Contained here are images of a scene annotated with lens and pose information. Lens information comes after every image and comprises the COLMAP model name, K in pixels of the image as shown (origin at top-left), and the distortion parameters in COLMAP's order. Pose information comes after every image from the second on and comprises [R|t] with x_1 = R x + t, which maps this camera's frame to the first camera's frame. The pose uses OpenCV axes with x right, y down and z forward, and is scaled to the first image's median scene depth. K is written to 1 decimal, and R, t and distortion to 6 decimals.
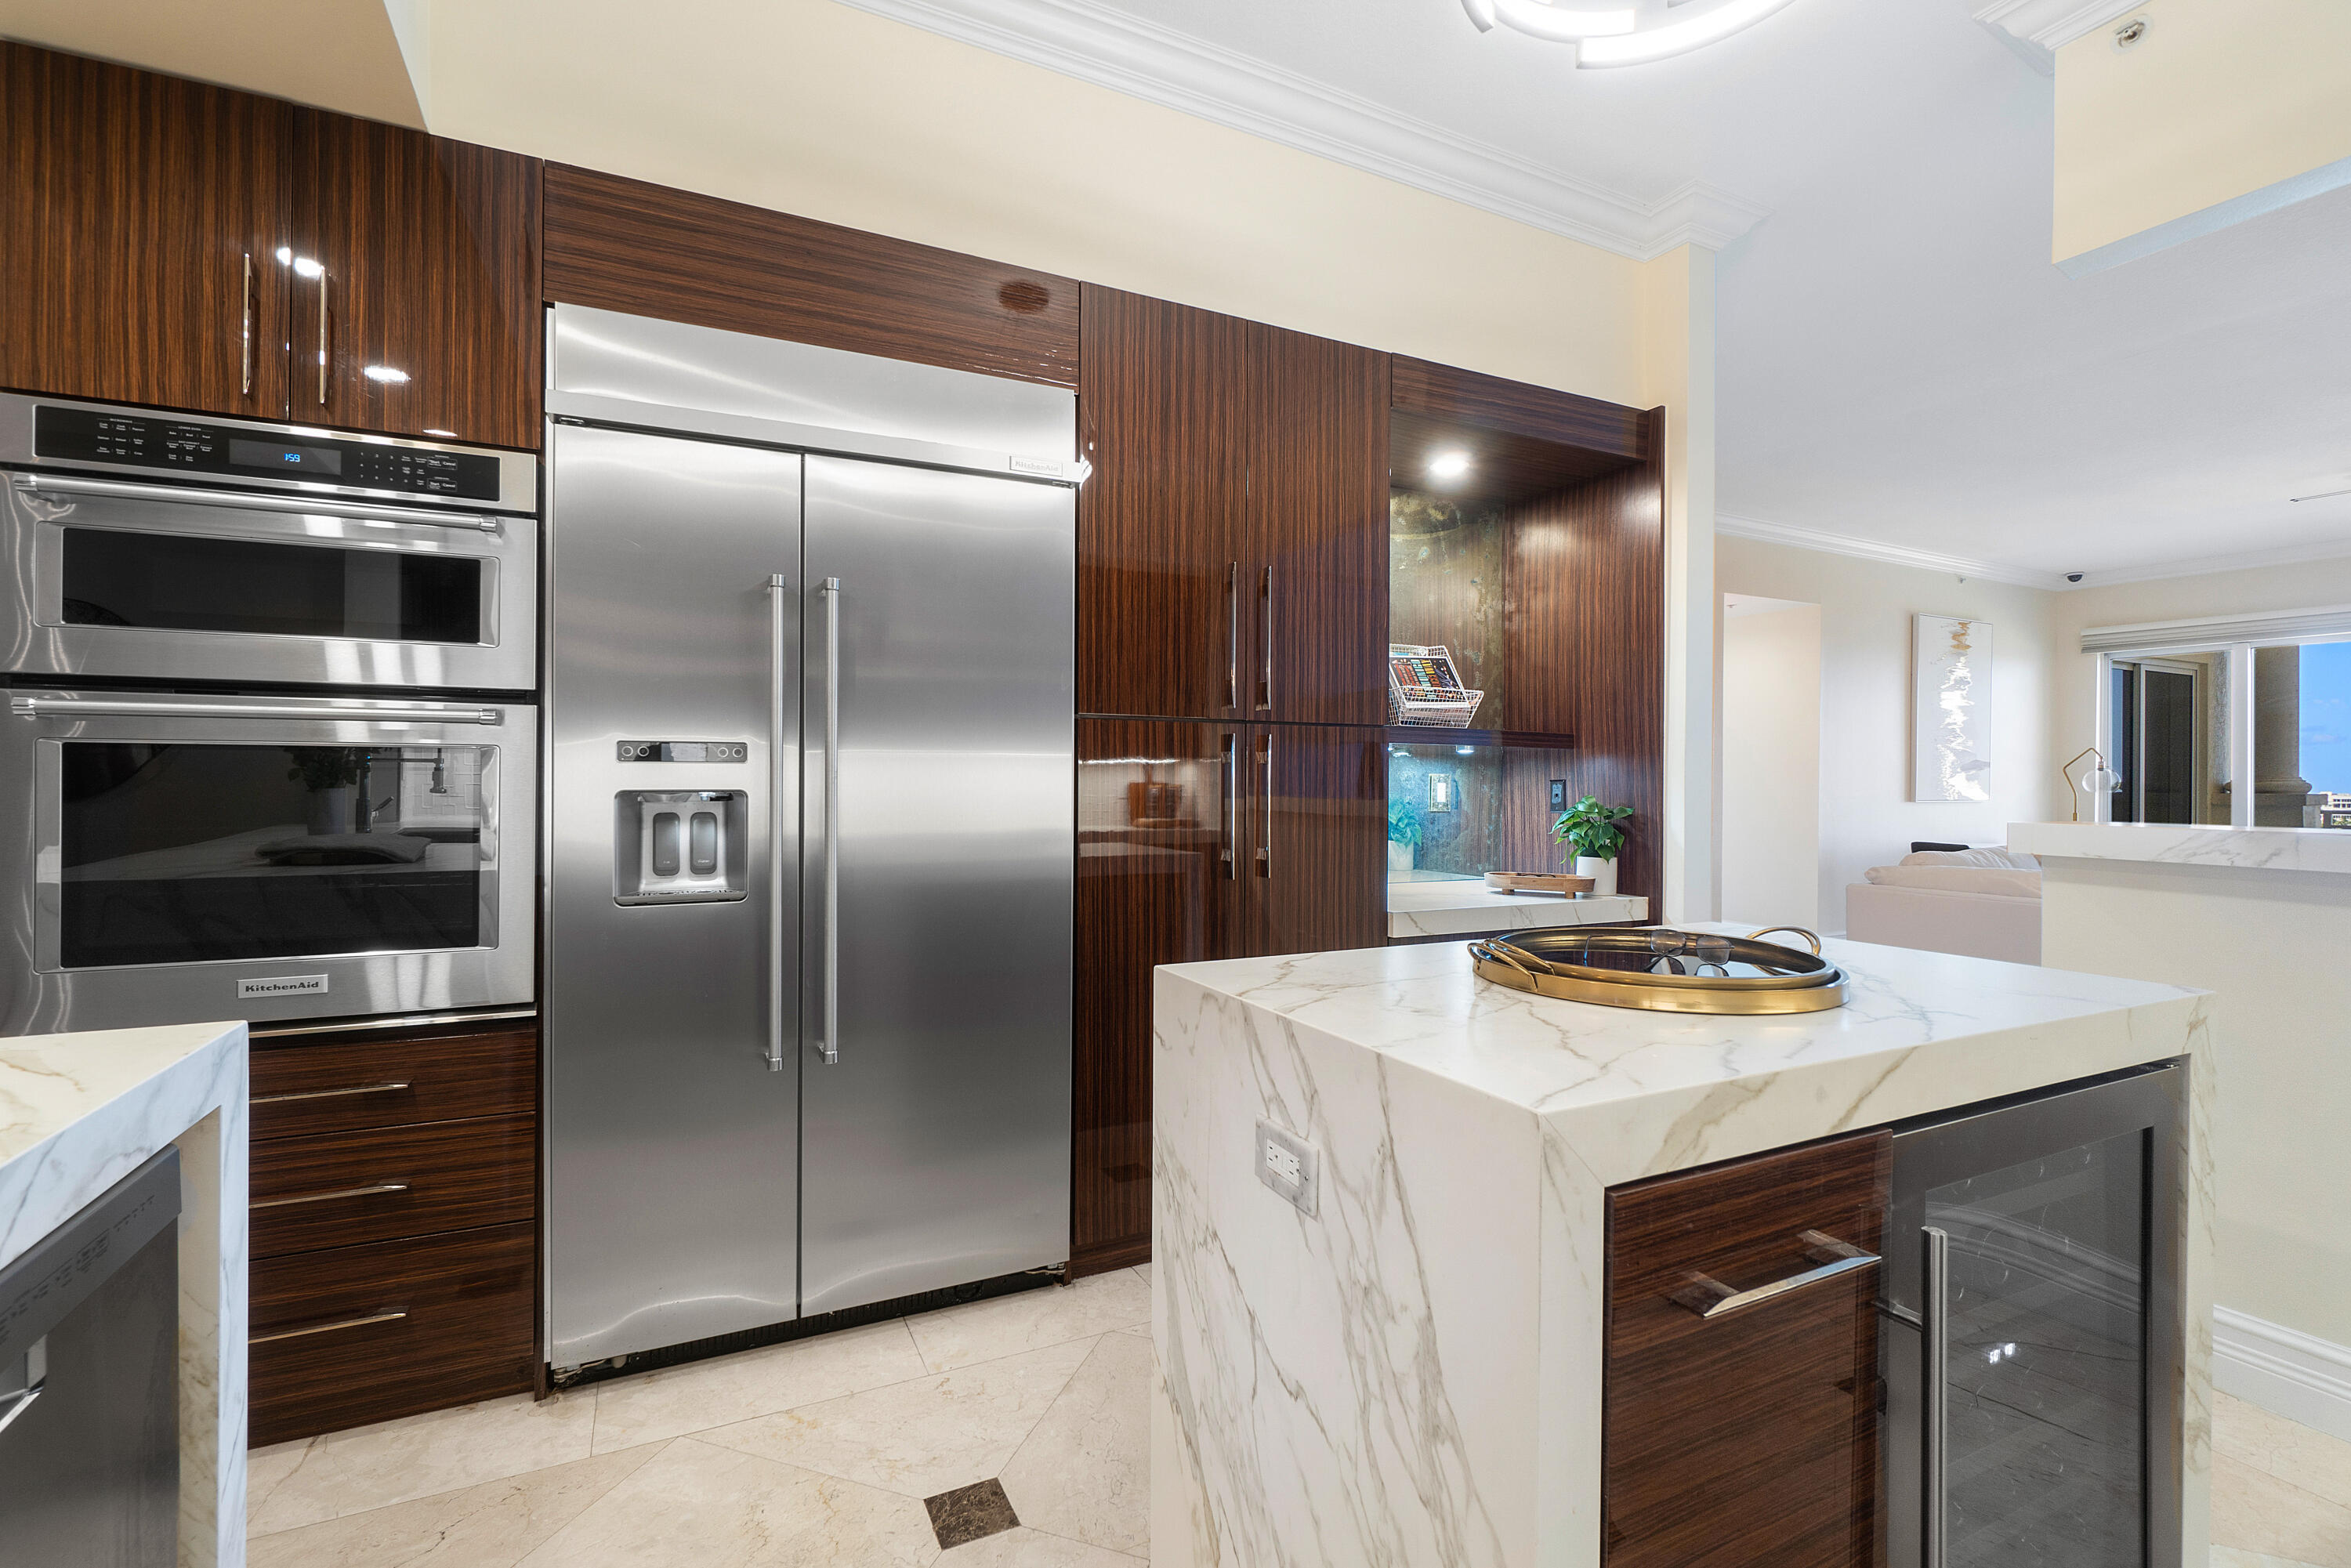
lens RADIAL K [[1099.8, 0, 1167.4], [0, 1099.8, 761.2], [0, 0, 1]] dist [-0.000605, -0.000238]
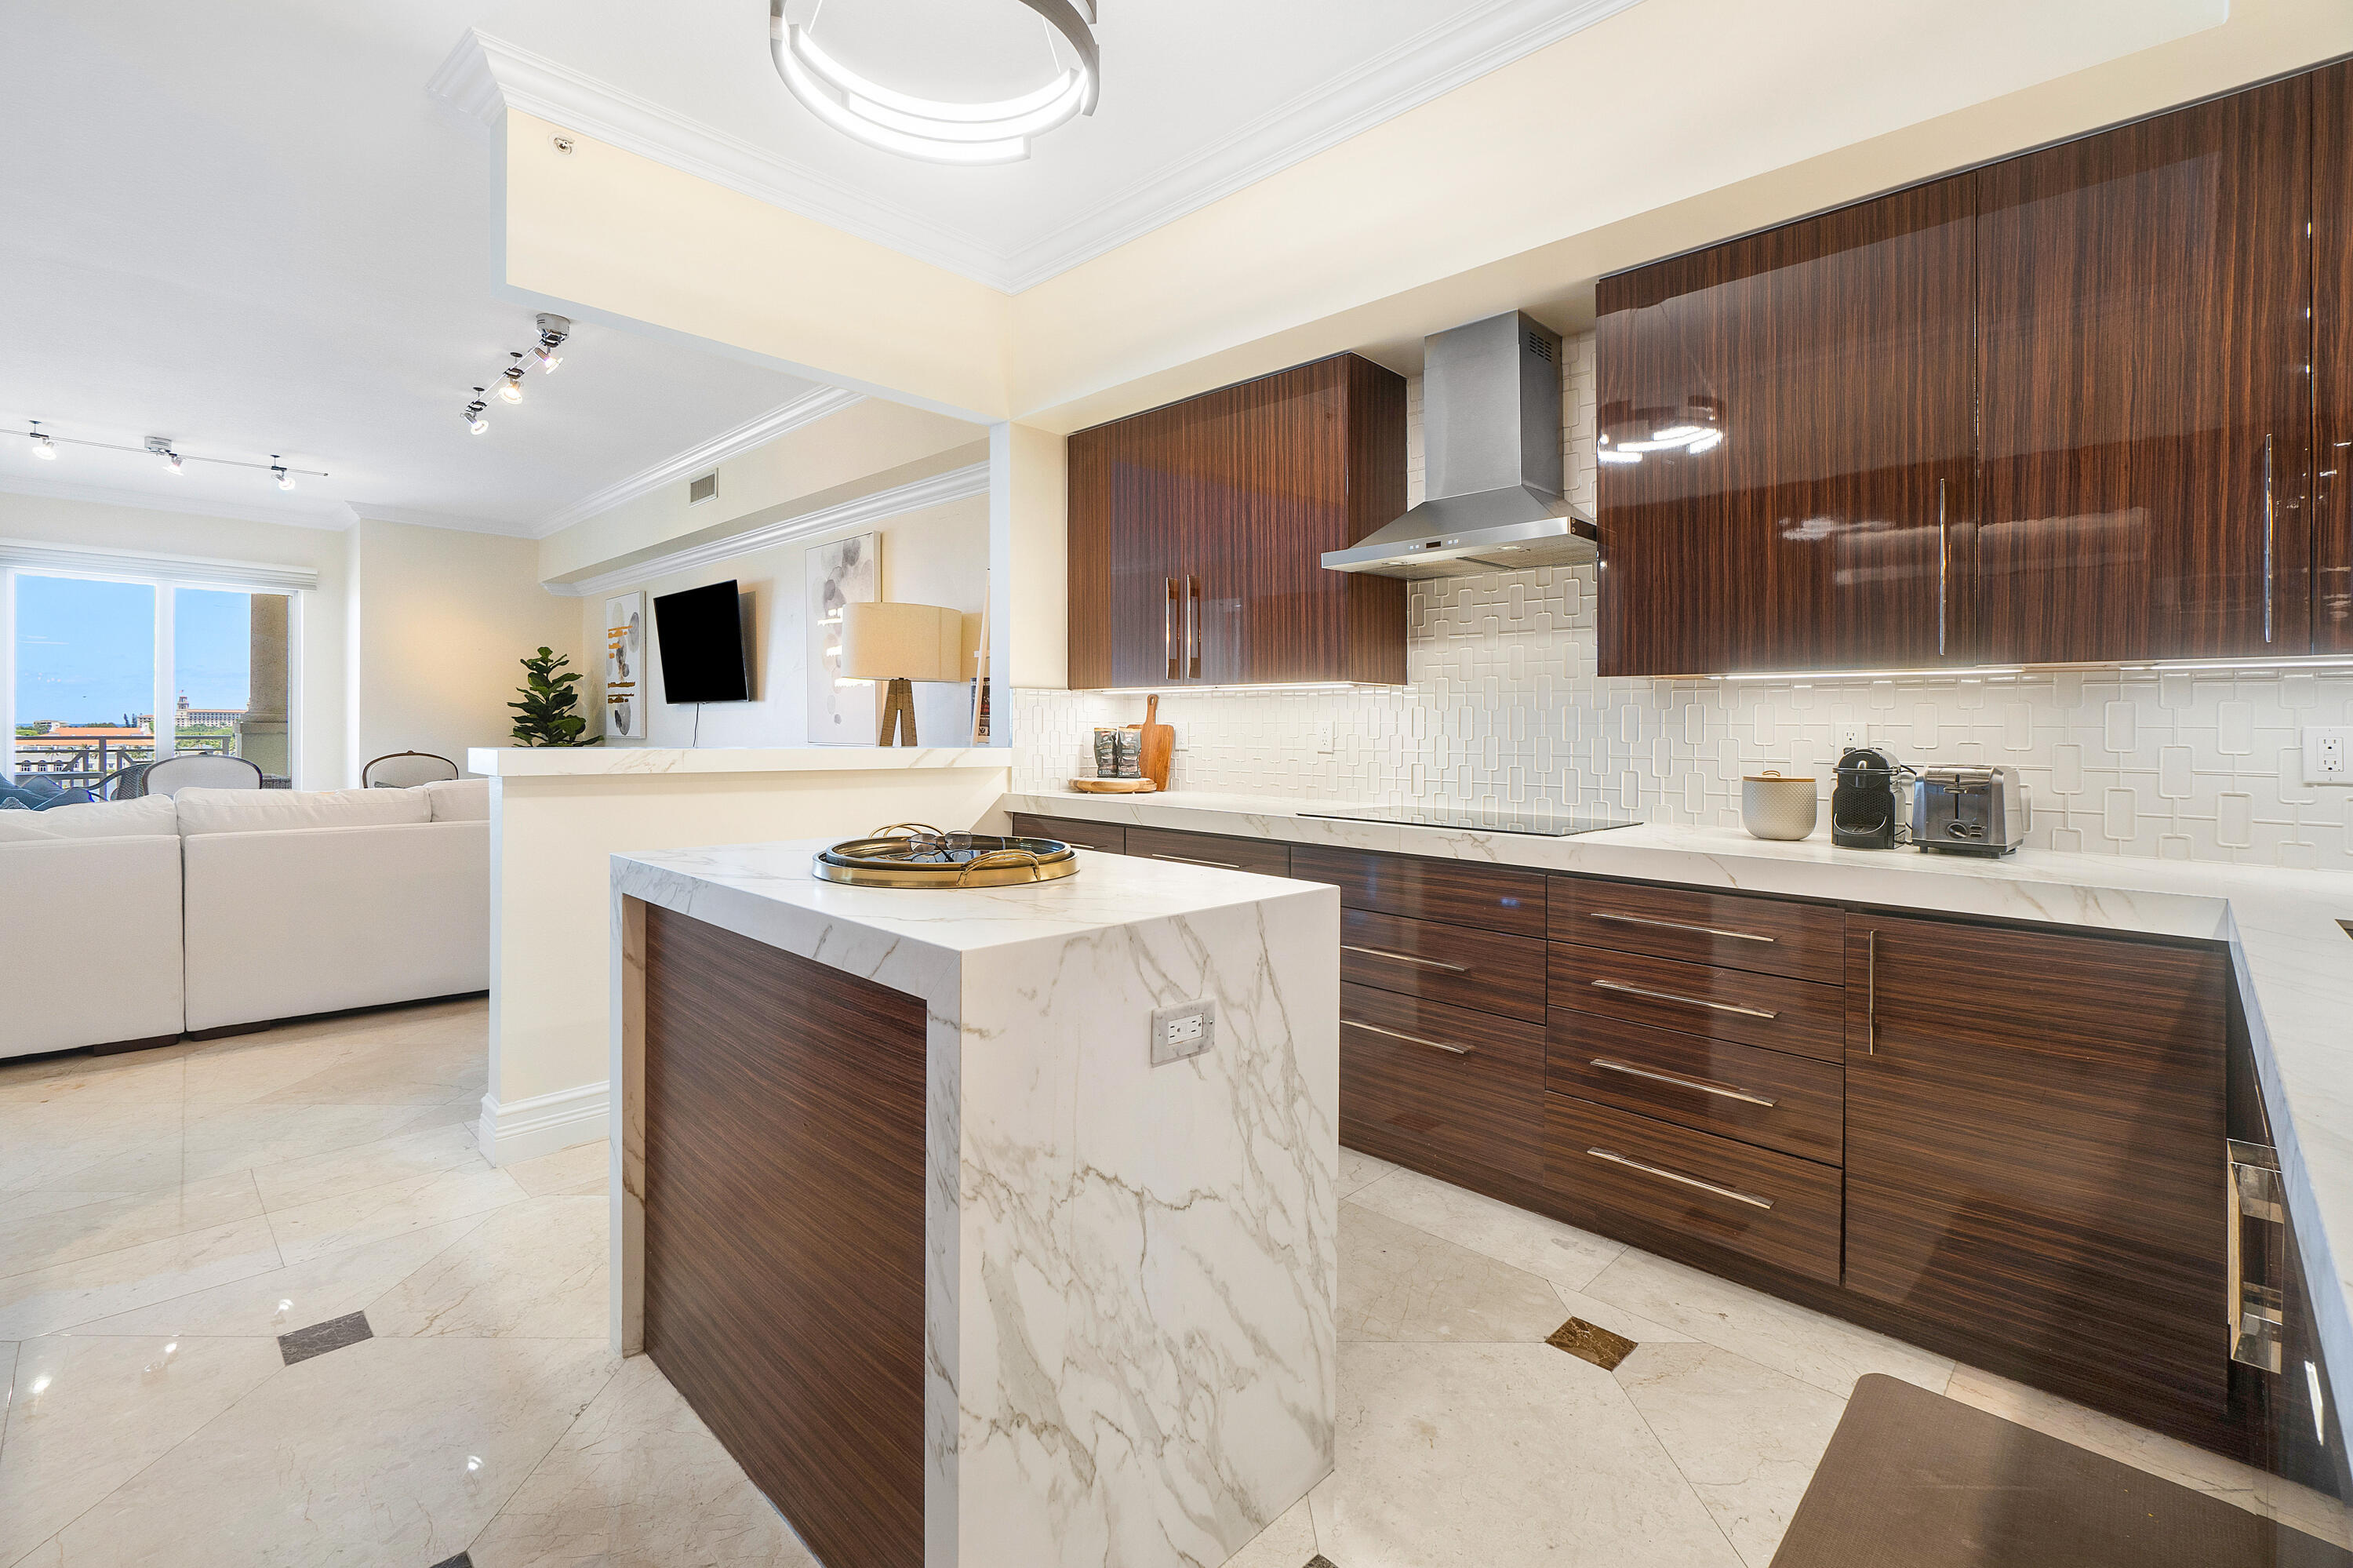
lens RADIAL K [[1029.2, 0, 1171.8], [0, 1029.2, 754.7], [0, 0, 1]] dist [0.001514, 0.000379]
pose [[-0.350888, -0.015325, 0.936292, -1.030243], [-0.015395, 0.999825, 0.010596, 0.044355], [-0.936291, -0.010696, -0.351063, 1.504194]]
